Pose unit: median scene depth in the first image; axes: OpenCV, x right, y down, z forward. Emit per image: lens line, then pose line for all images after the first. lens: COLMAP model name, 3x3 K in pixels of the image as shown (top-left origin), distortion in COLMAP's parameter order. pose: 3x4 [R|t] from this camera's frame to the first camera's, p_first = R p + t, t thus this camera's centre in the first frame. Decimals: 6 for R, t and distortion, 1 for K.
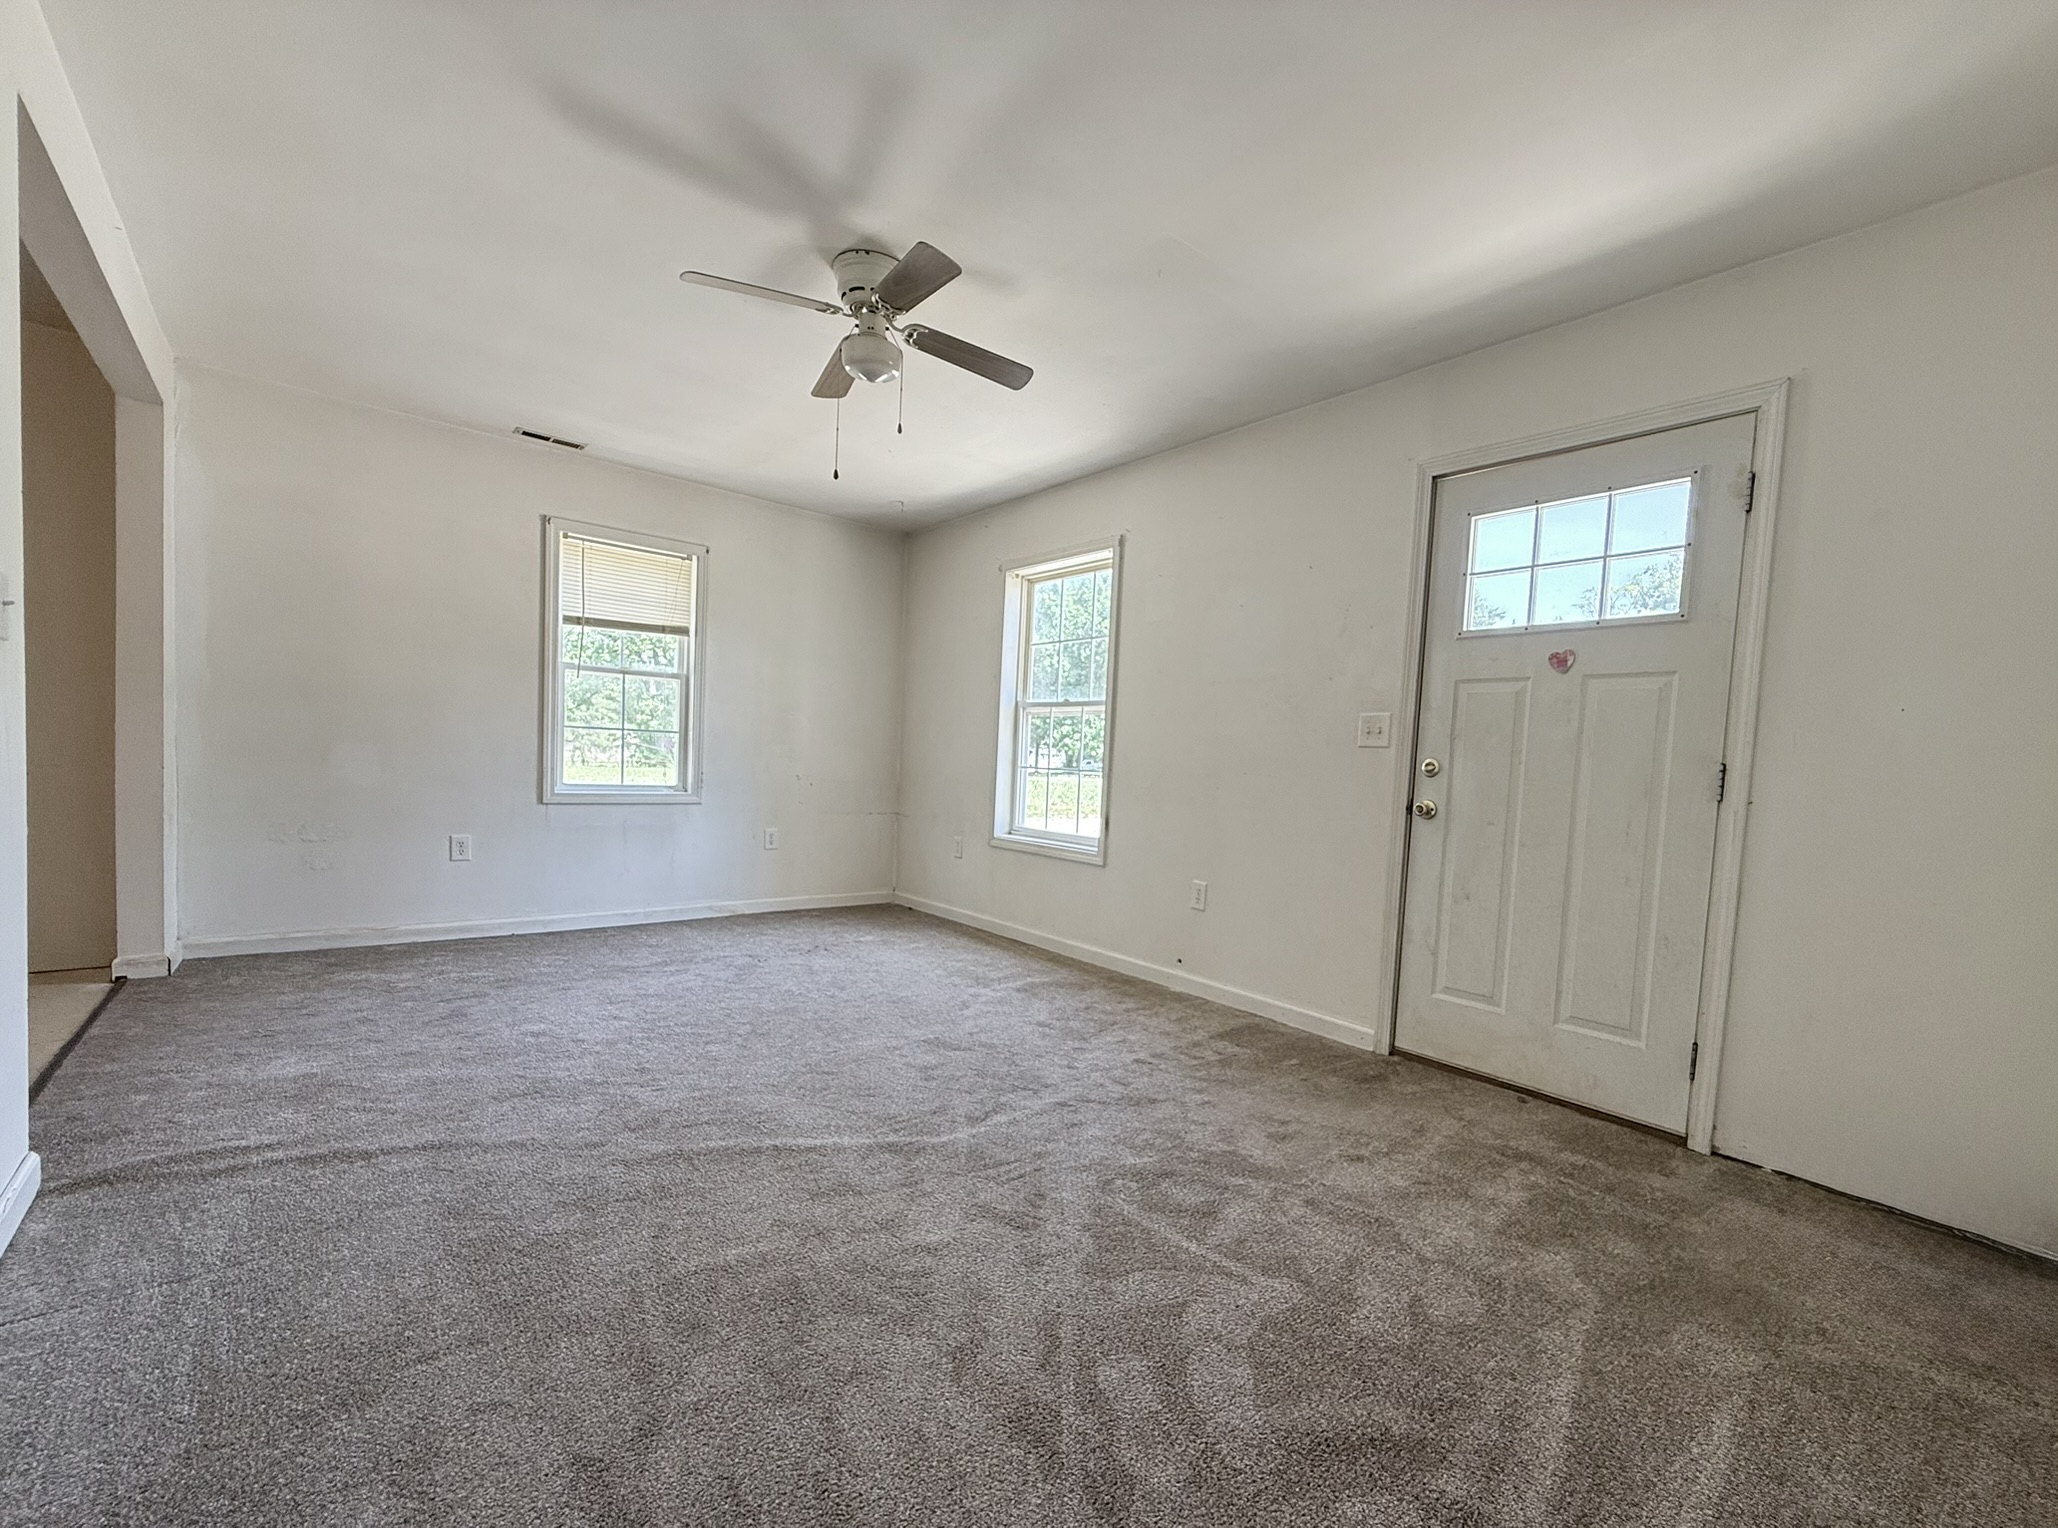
lens RADIAL K [[833.5, 0, 1017.9], [0, 833.5, 808.6], [0, 0, 1]] dist [-0.002105, -0.000200]
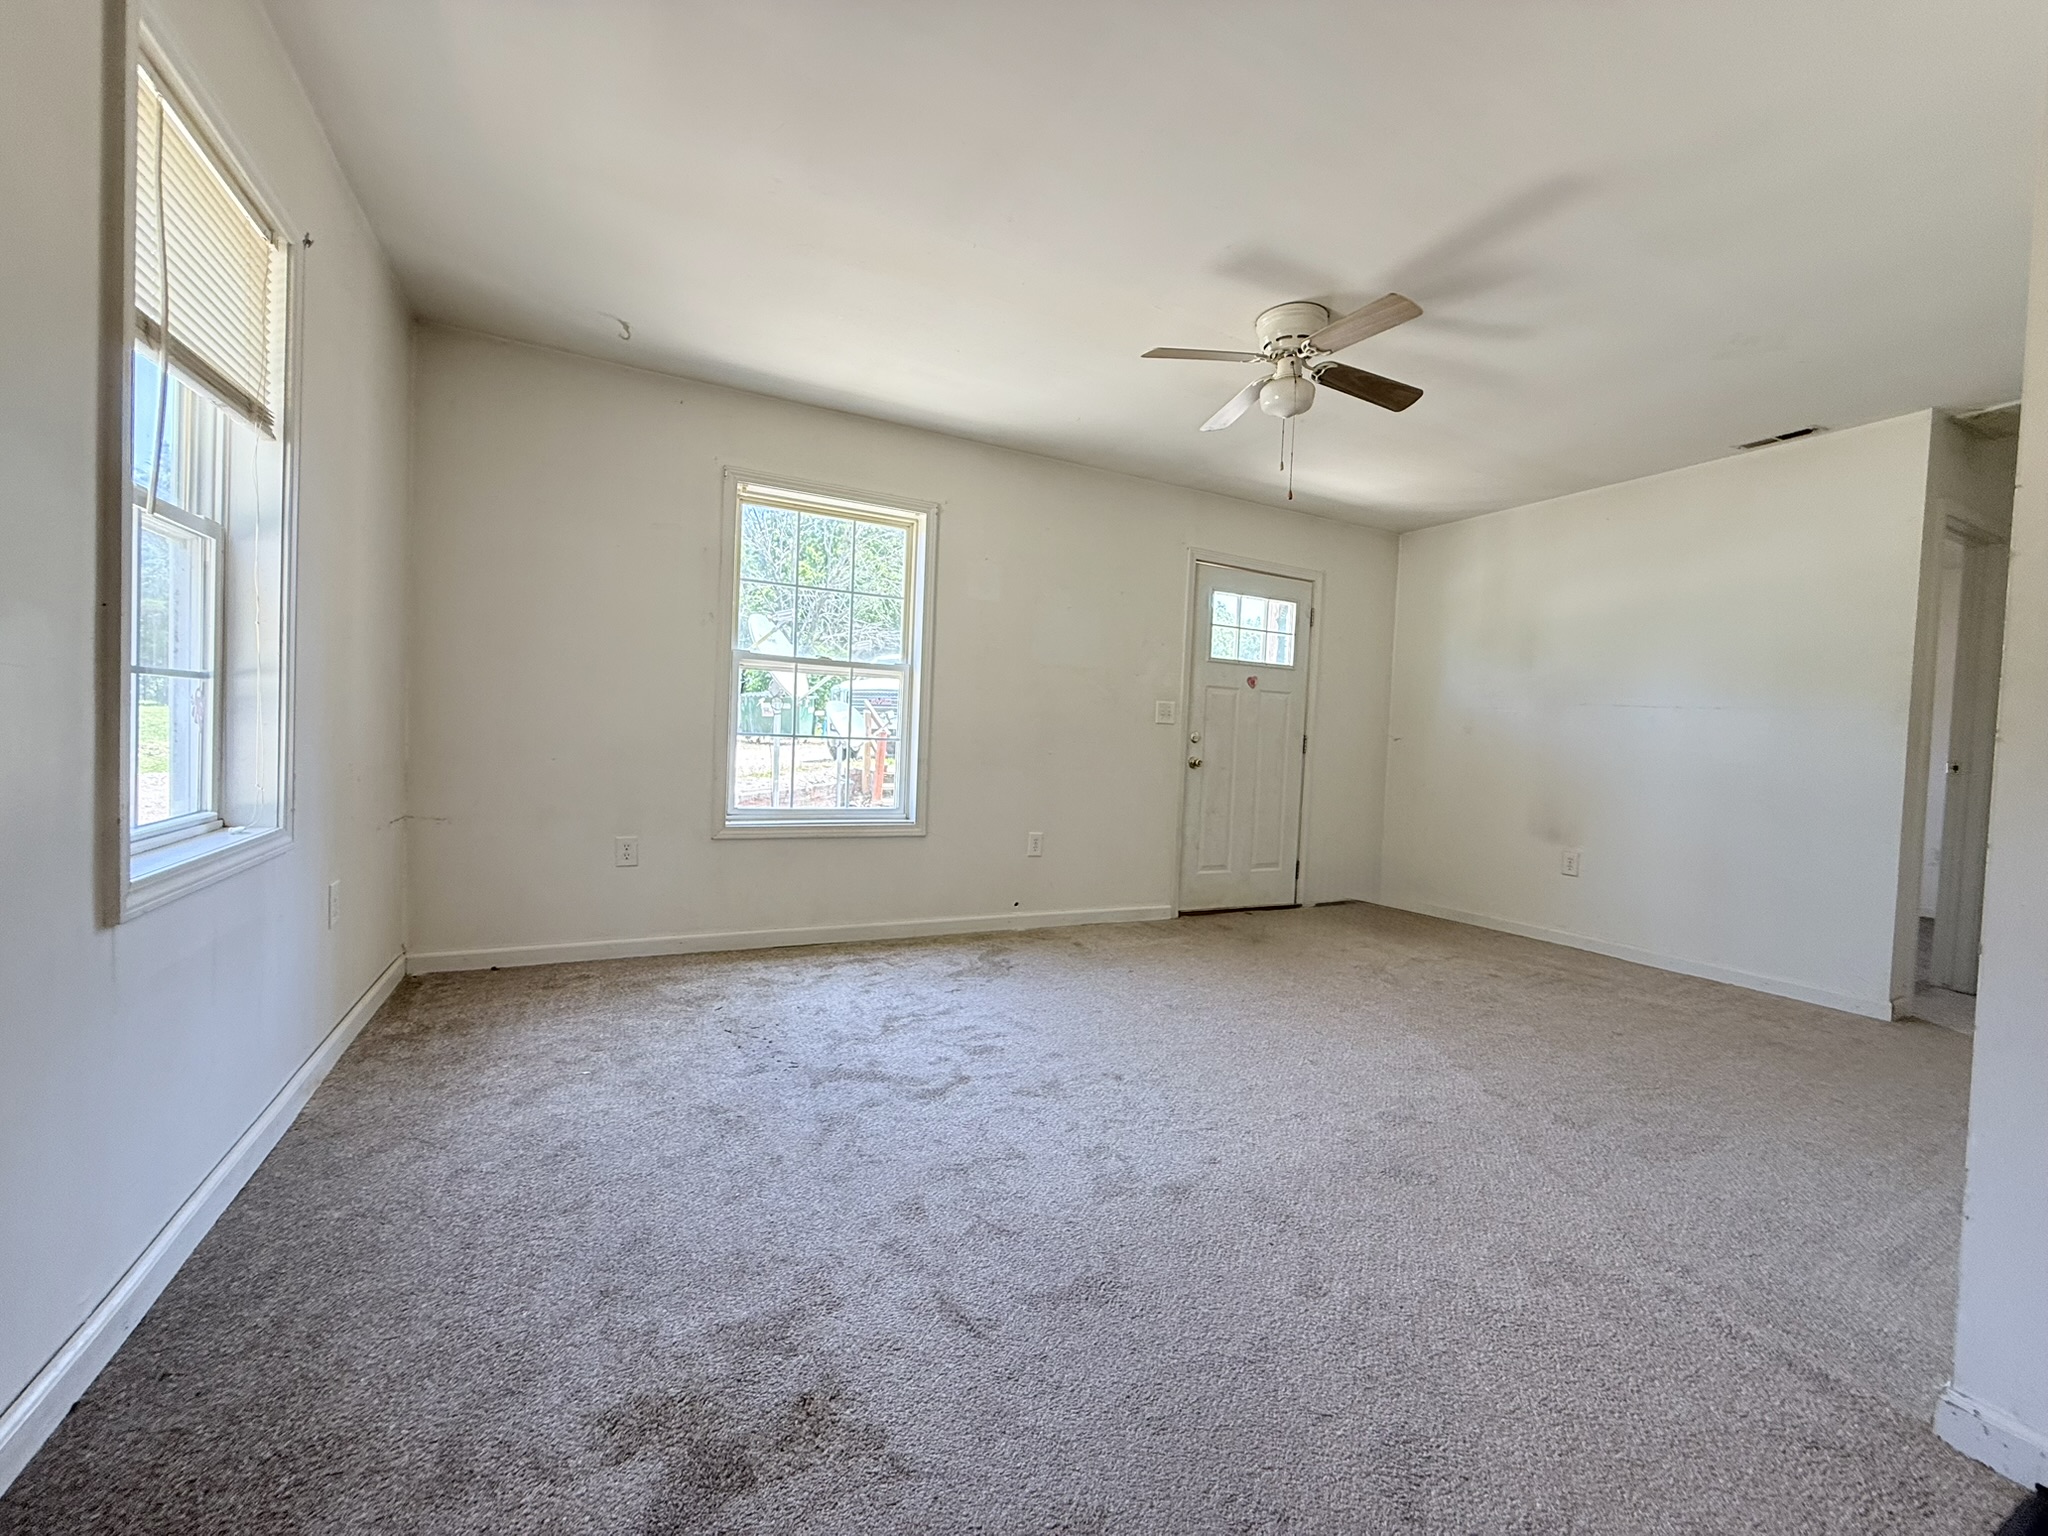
lens RADIAL K [[829.4, 0, 1026.1], [0, 829.4, 758.7], [0, 0, 1]] dist [-0.002105, -0.000200]
pose [[0.238663, -0.068285, 0.968699, -1.177072], [0.023317, 0.997640, 0.064580, -0.119942], [-0.970822, 0.007175, 0.239692, 0.928911]]
